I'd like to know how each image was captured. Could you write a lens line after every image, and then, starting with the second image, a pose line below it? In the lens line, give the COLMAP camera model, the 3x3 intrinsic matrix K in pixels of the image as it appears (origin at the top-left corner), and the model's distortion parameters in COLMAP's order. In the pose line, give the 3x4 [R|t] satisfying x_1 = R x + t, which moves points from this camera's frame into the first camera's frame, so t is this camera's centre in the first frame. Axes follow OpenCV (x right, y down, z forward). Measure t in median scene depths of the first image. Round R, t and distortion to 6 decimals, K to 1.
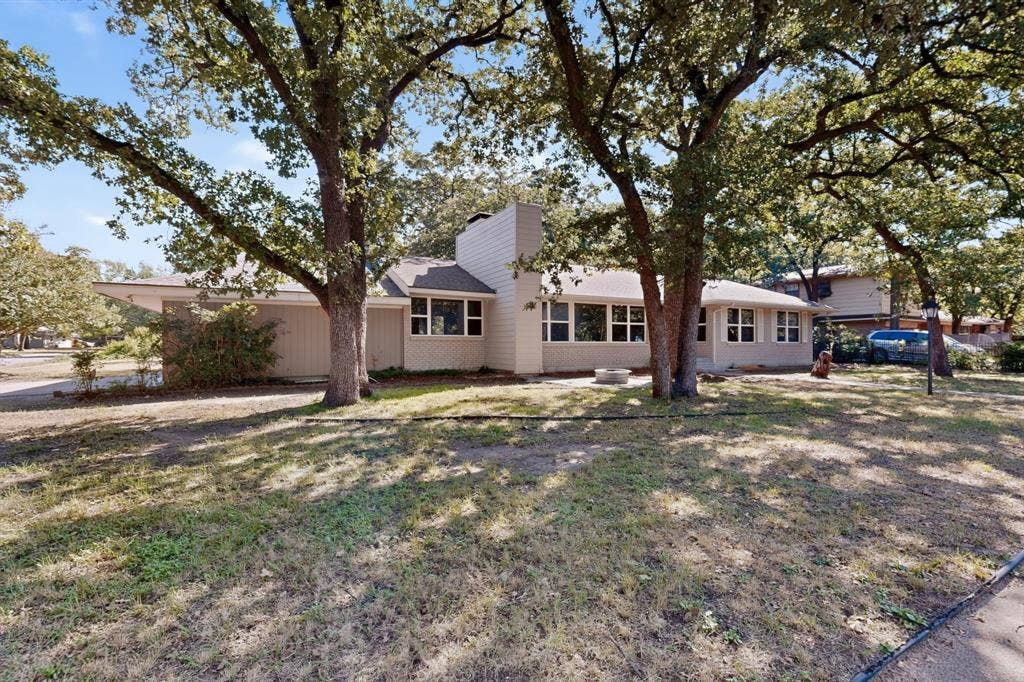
lens RADIAL K [[454.0, 0, 516.5], [0, 454.0, 346.8], [0, 0, 1]] dist [-0.003705, 0.000394]
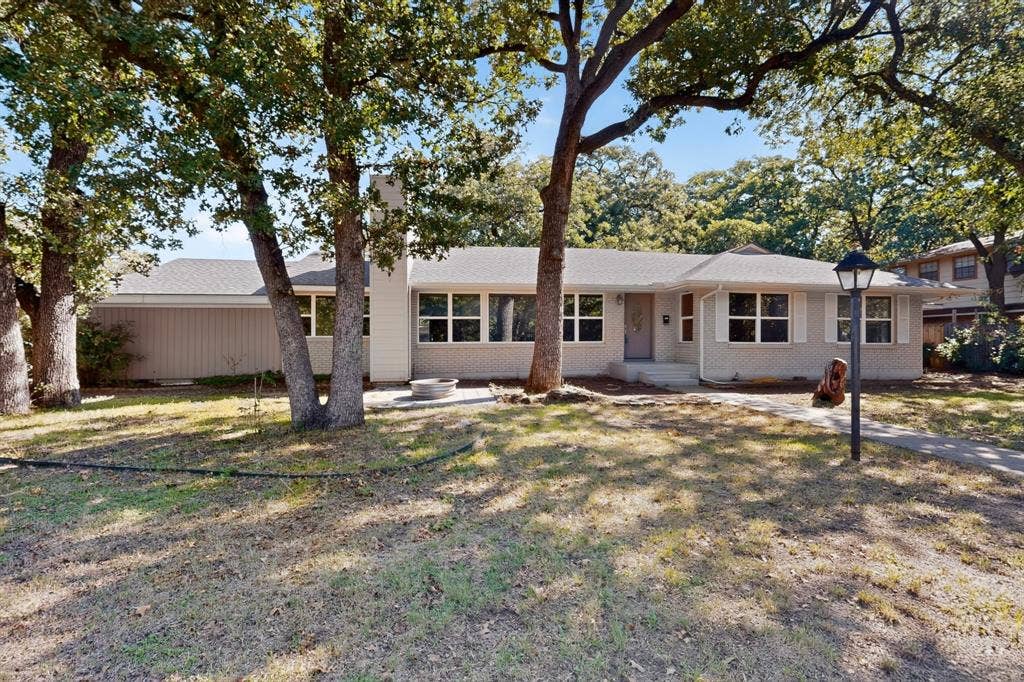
lens RADIAL K [[454.0, 0, 513.1], [0, 454.0, 343.4], [0, 0, 1]] dist [-0.003705, 0.000394]
pose [[0.942554, -0.004148, -0.334027, 0.478480], [0.001670, 0.999969, -0.007704, -0.003688], [0.334049, 0.006703, 0.942532, 0.288848]]
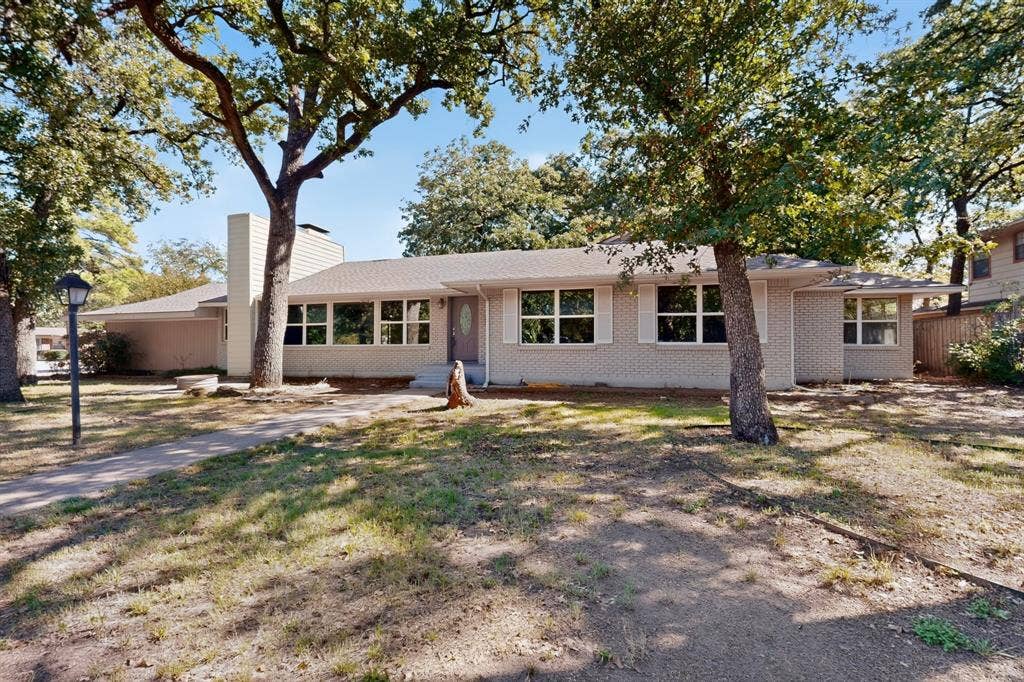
lens RADIAL K [[454.0, 0, 516.7], [0, 454.0, 346.0], [0, 0, 1]] dist [-0.003705, 0.000394]
pose [[0.714398, -0.002616, -0.699735, 1.152356], [0.002548, 0.999996, -0.001137, -0.006676], [0.699735, -0.000970, 0.714402, 0.655604]]
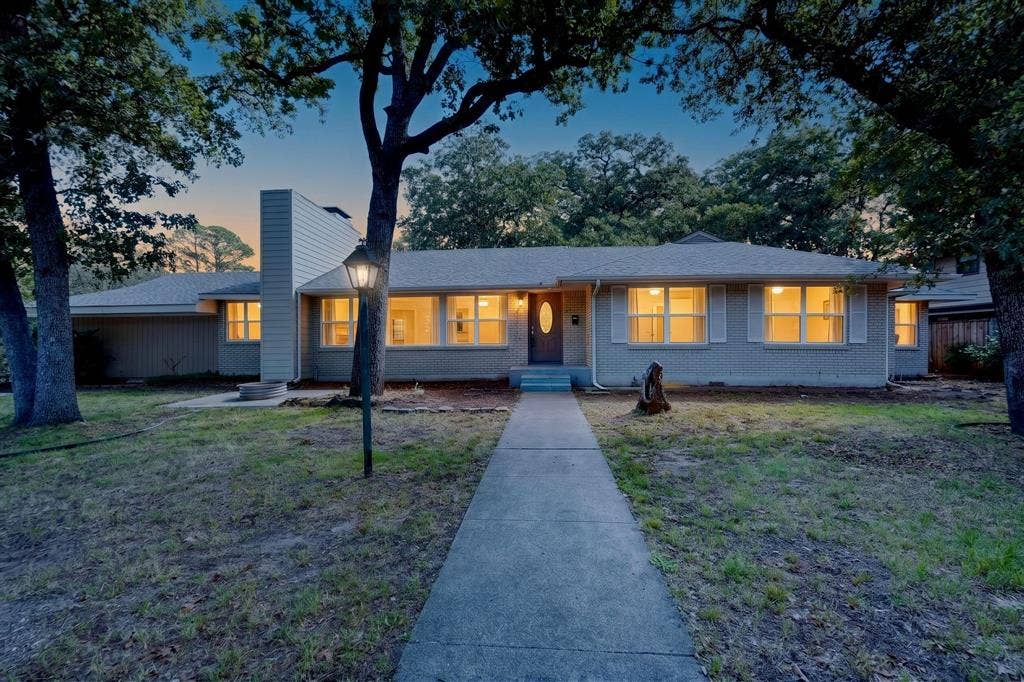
lens RADIAL K [[454.0, 0, 511.7], [0, 454.0, 341.8], [0, 0, 1]] dist [-0.003705, 0.000394]
pose [[0.836972, -0.011192, -0.547131, 0.839820], [0.005325, 0.999910, -0.012309, -0.005606], [0.547220, 0.007389, 0.836956, 0.477175]]
